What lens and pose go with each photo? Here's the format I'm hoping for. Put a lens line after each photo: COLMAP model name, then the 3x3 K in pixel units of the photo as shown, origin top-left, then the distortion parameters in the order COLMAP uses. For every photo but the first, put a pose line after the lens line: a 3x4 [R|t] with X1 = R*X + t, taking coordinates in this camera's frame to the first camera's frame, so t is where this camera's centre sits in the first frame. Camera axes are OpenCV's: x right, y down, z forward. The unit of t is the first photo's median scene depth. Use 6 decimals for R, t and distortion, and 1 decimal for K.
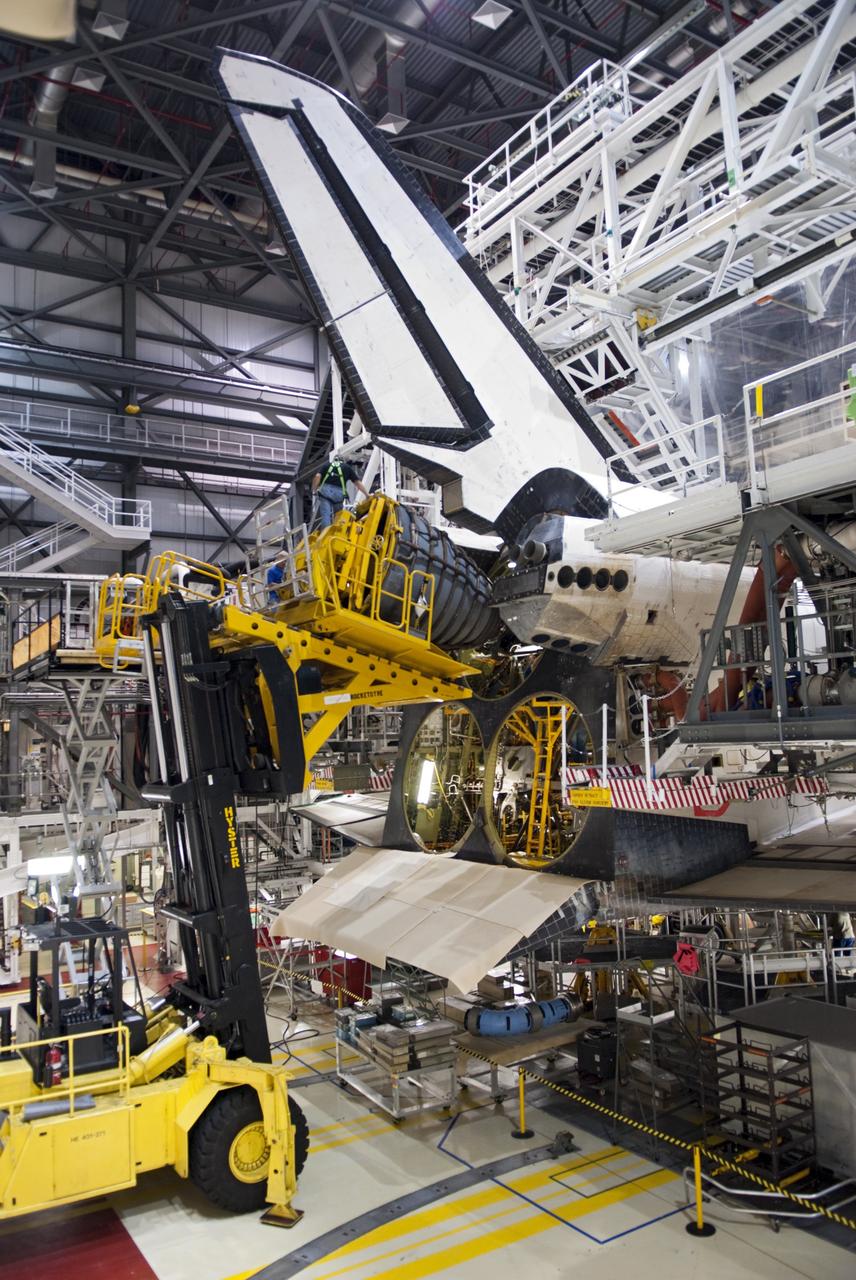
lens RADIAL K [[966.5, 0, 433.7], [0, 966.5, 639.0], [0, 0, 1]] dist [-0.017443, -0.051197]
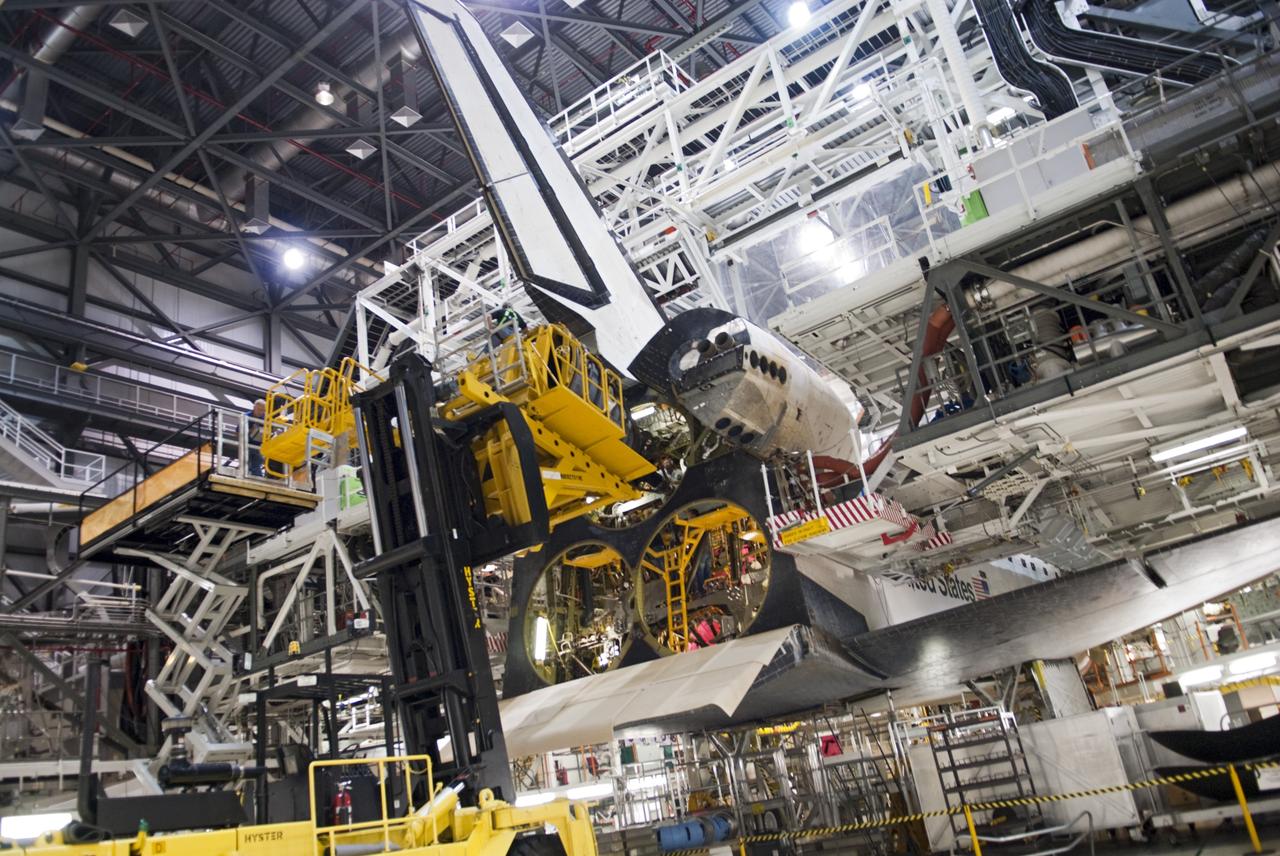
lens RADIAL K [[966.5, 0, 640.0], [0, 966.5, 428.0], [0, 0, 1]] dist [-0.017443, -0.051197]
pose [[0.922692, 0.038668, 0.383594, -0.321864], [0.082271, 0.952292, -0.293889, 0.255356], [-0.376658, 0.302727, 0.875491, 0.022791]]
